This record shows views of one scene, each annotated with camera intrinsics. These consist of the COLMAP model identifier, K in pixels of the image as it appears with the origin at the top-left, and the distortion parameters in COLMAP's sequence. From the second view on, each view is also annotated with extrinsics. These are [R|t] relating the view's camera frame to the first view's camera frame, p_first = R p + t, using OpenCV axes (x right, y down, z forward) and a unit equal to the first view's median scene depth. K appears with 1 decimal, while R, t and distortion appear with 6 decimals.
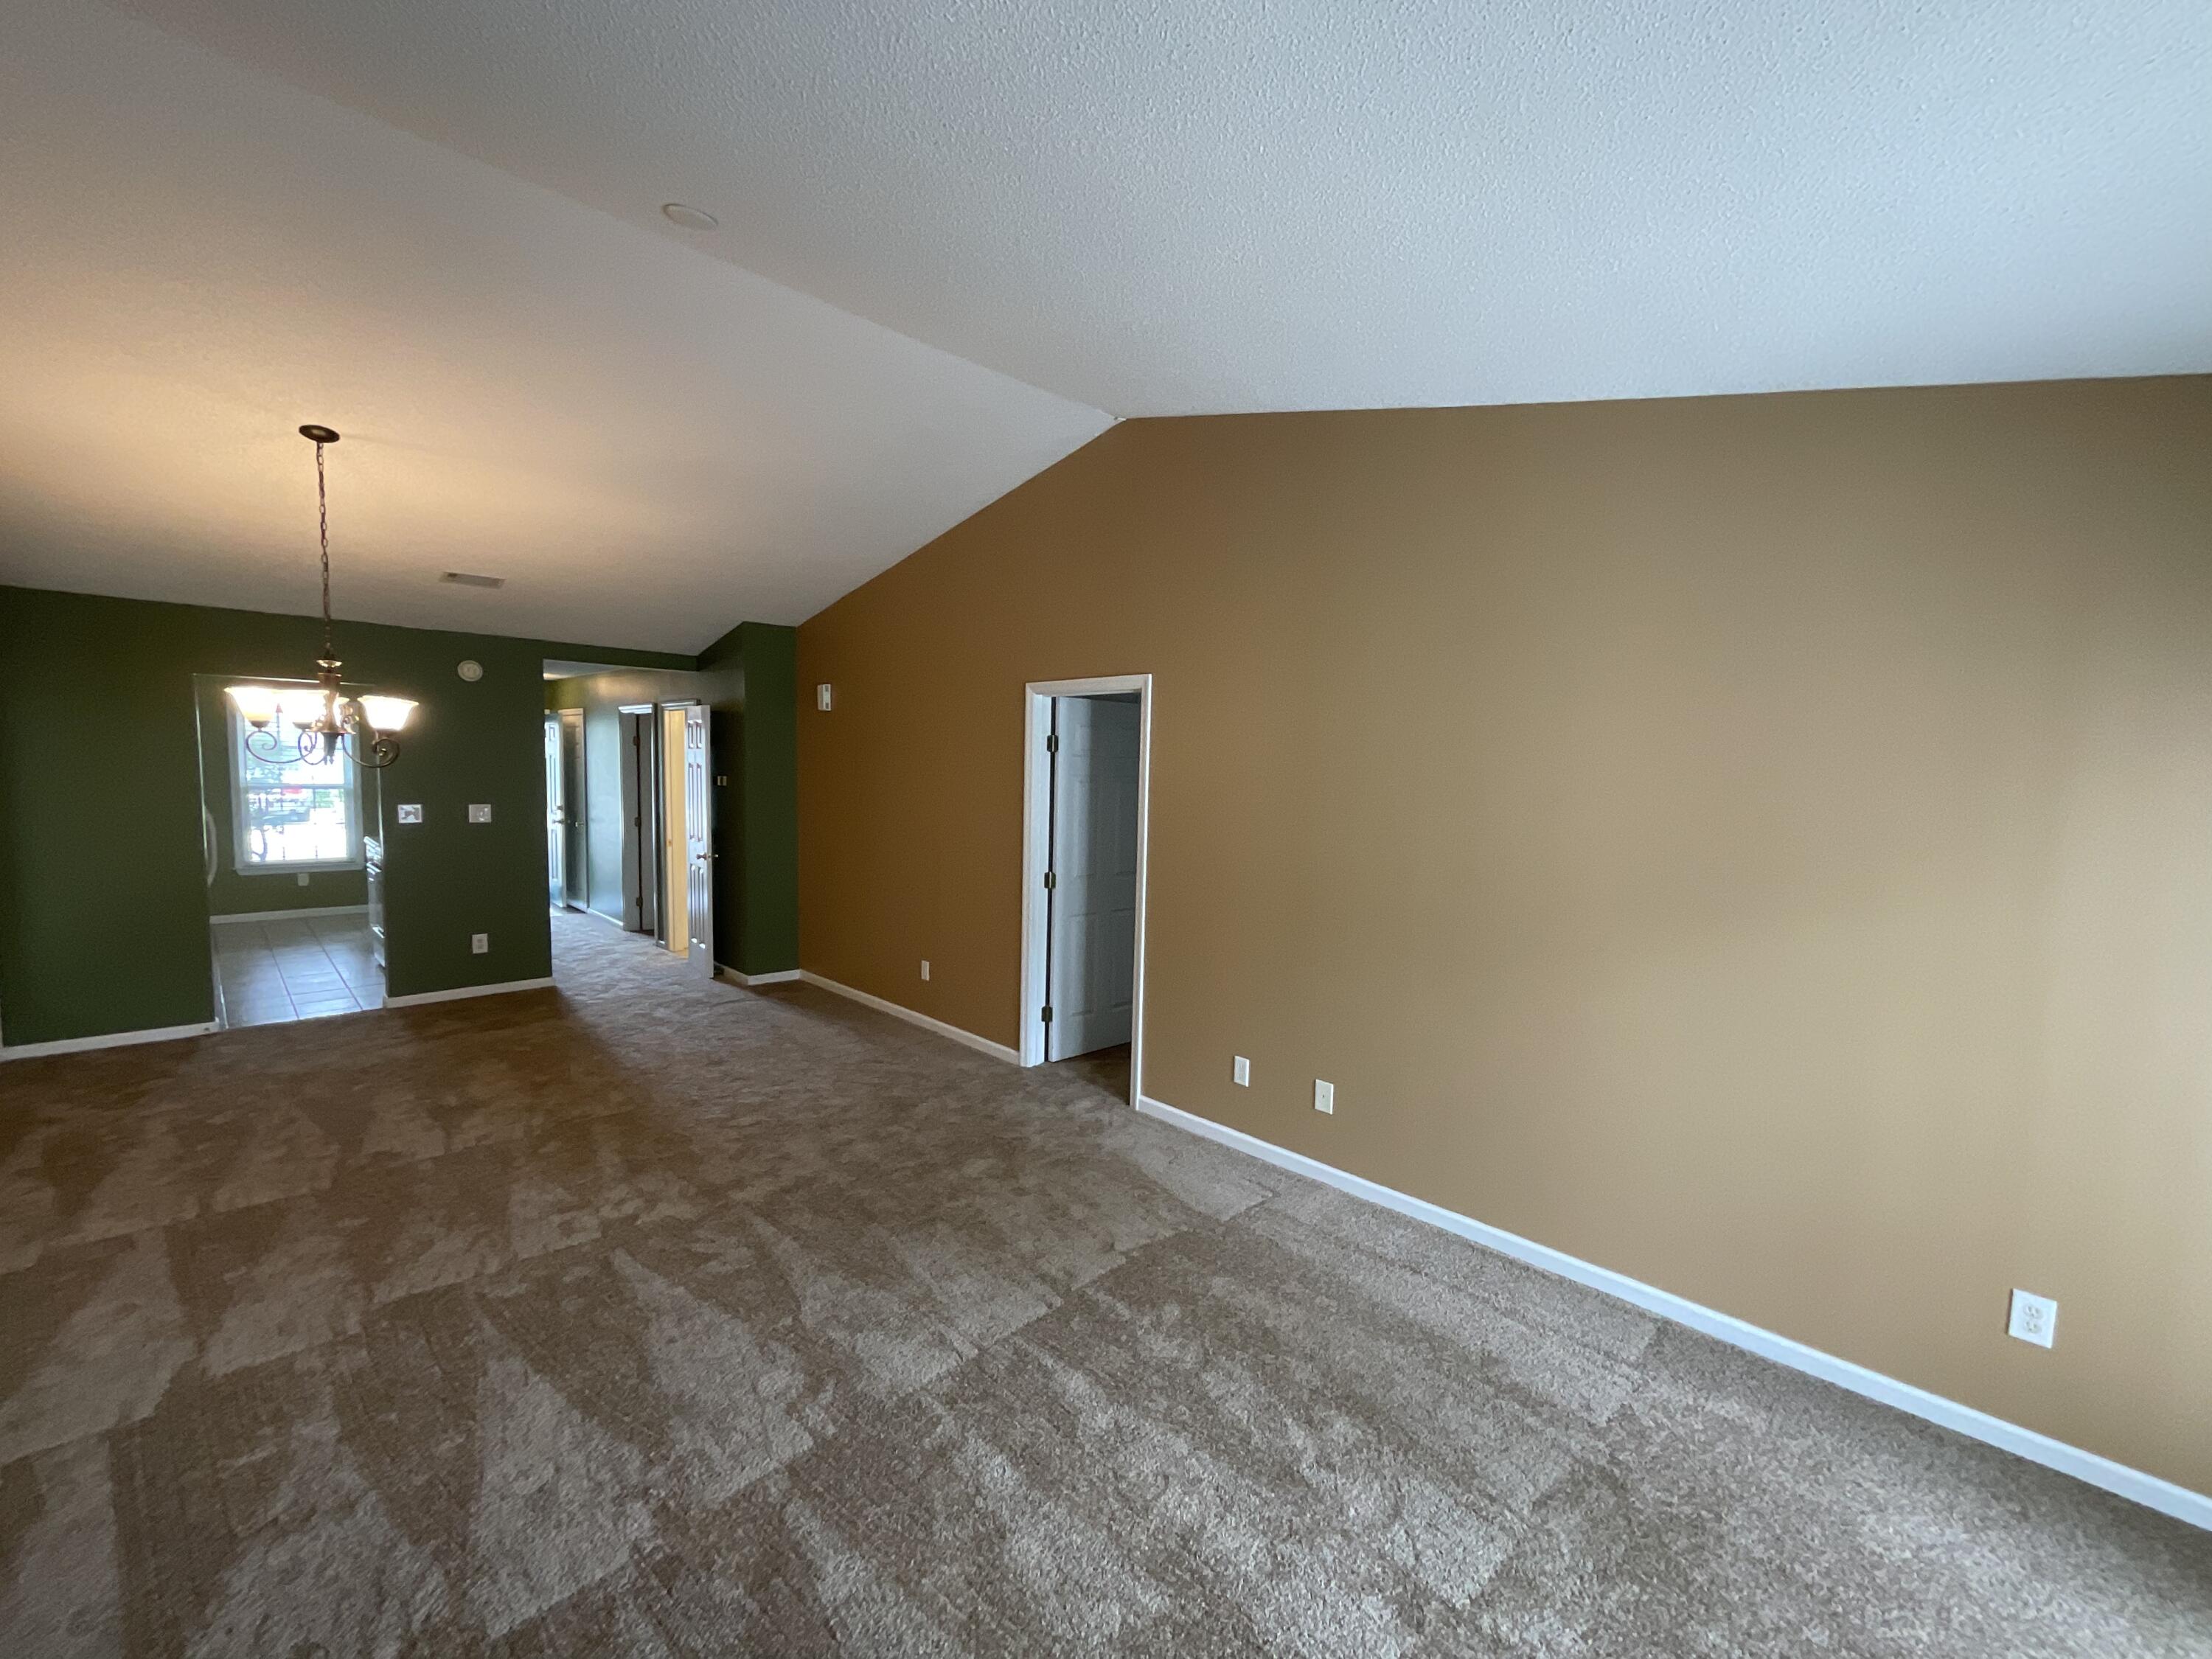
lens RADIAL K [[896.2, 0, 1106.0], [0, 896.2, 829.5], [0, 0, 1]] dist [-0.016664, 0.009901]
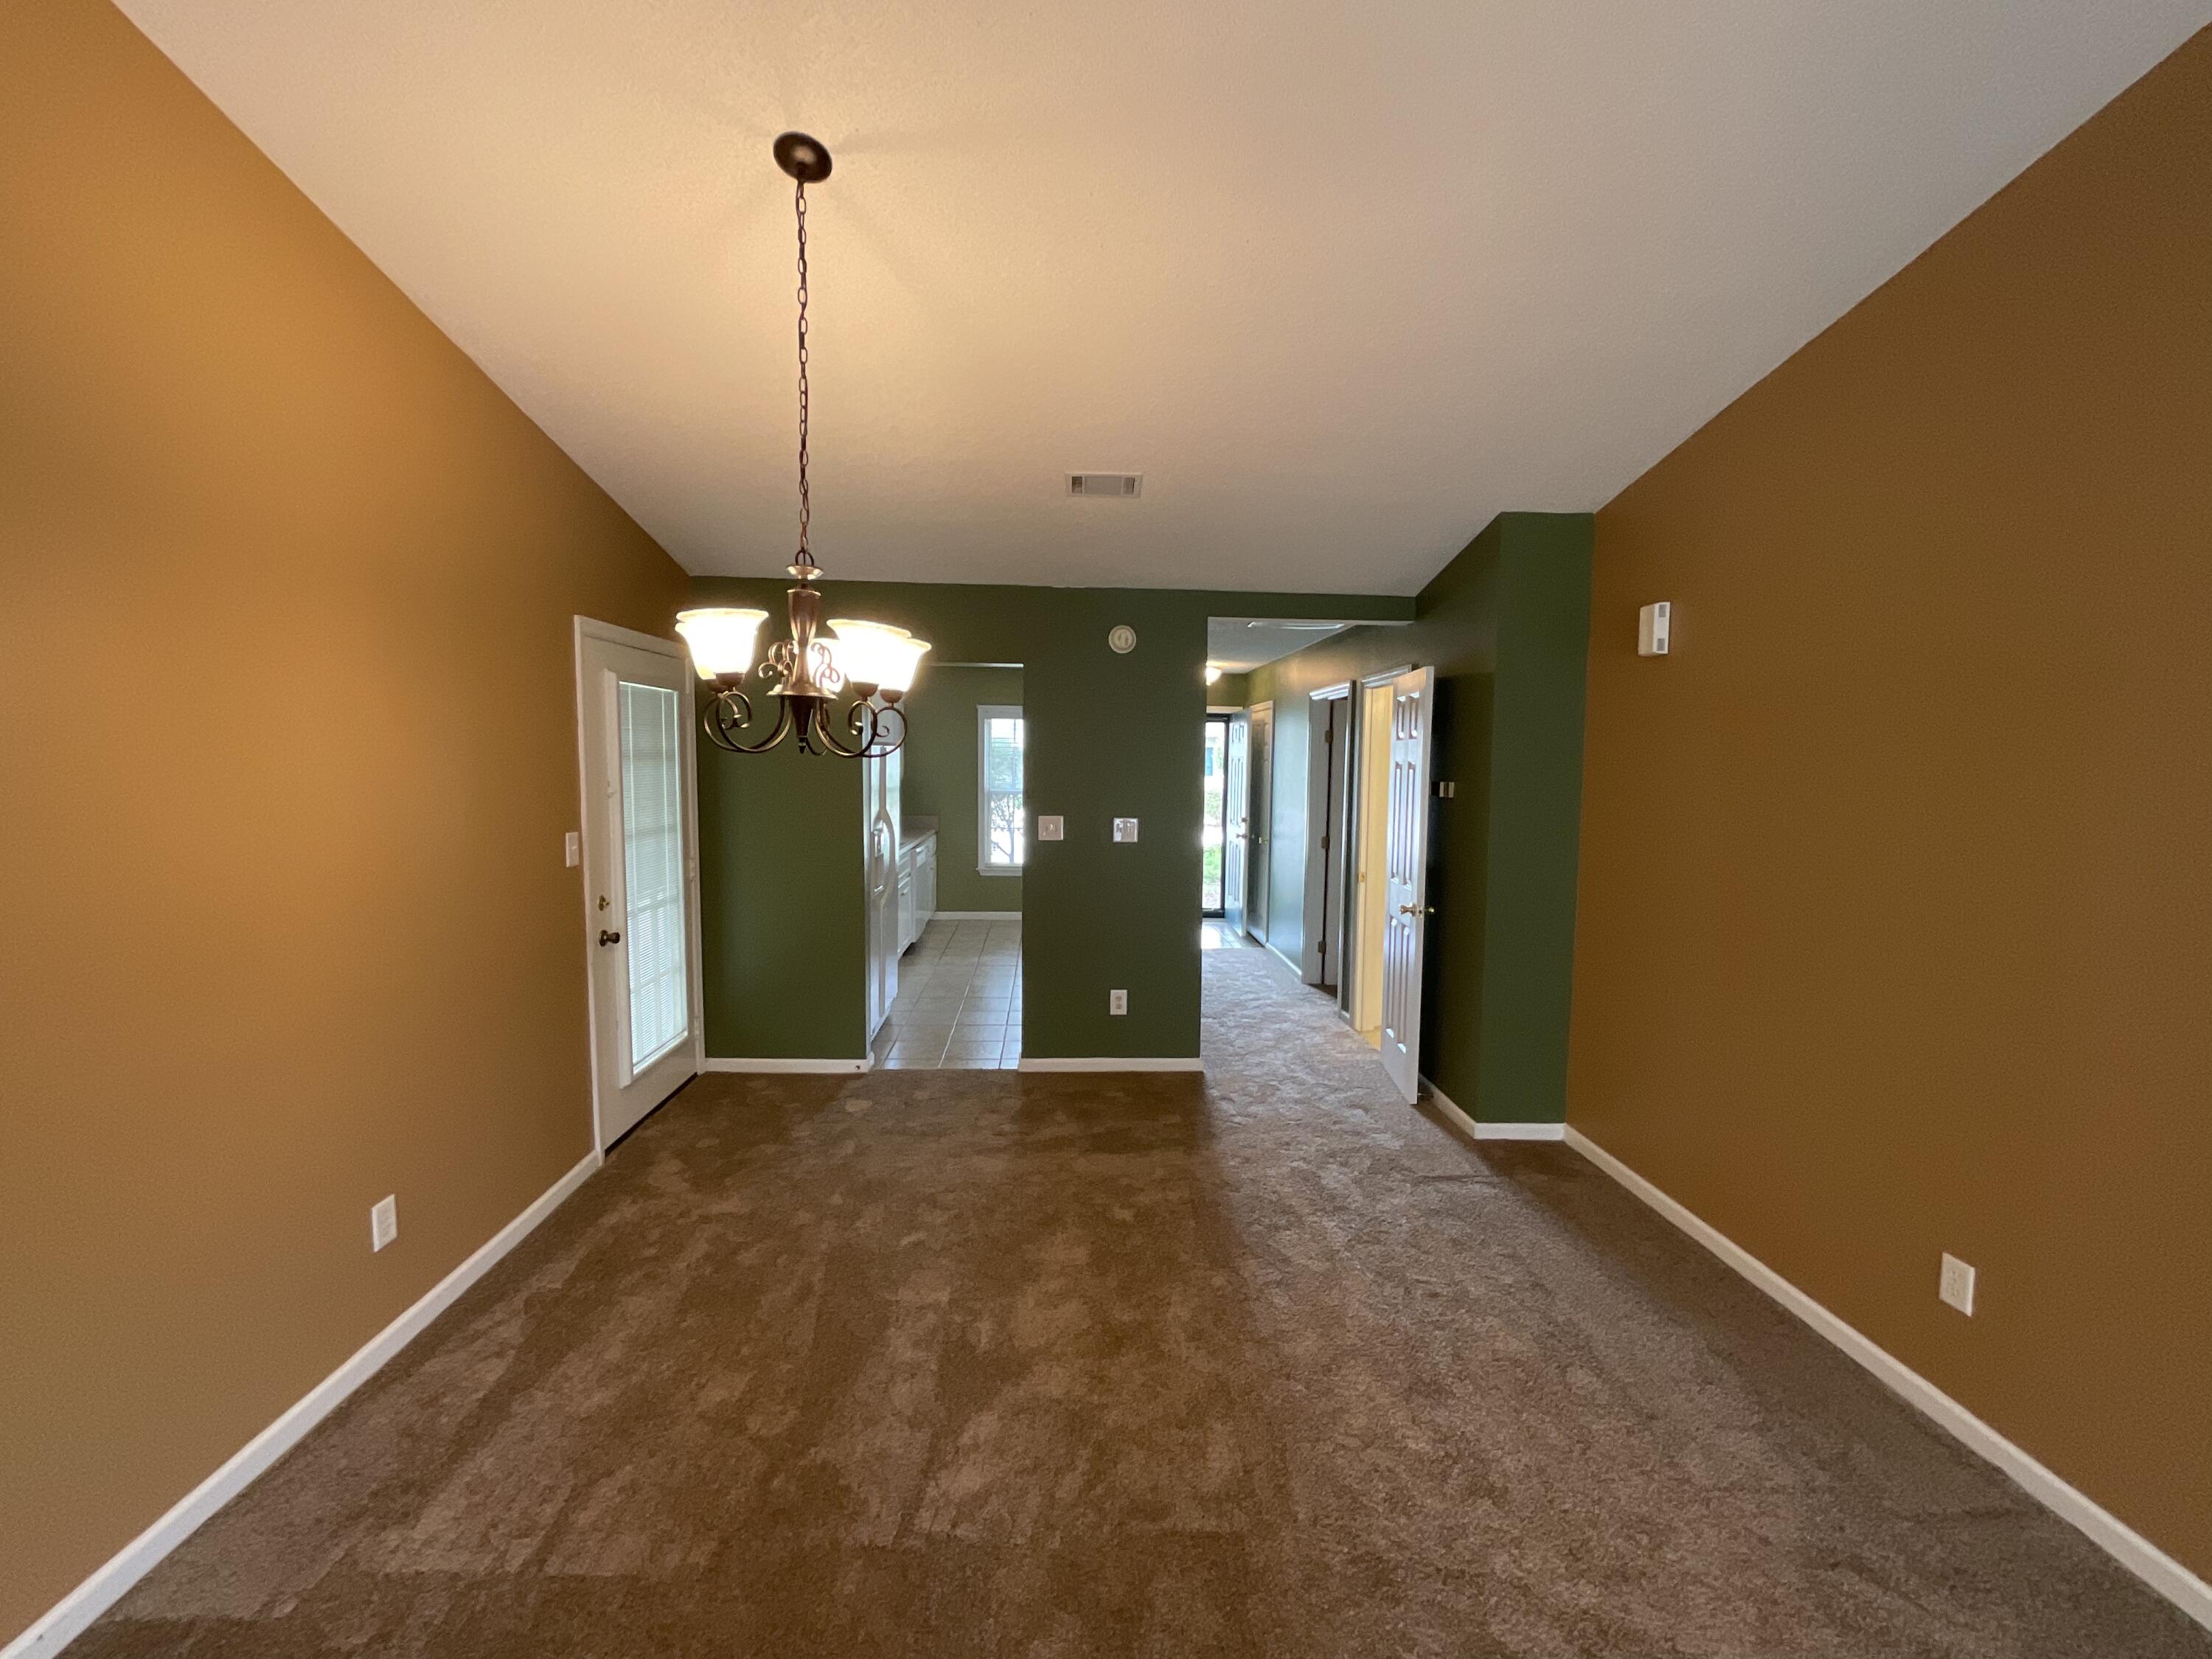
lens RADIAL K [[896.2, 0, 1106.0], [0, 896.2, 829.5], [0, 0, 1]] dist [-0.016664, 0.009901]
pose [[0.739190, 0.038296, -0.672408, -0.208229], [-0.045977, 0.998922, 0.006349, -0.022046], [0.671926, 0.026222, 0.740154, 0.429624]]
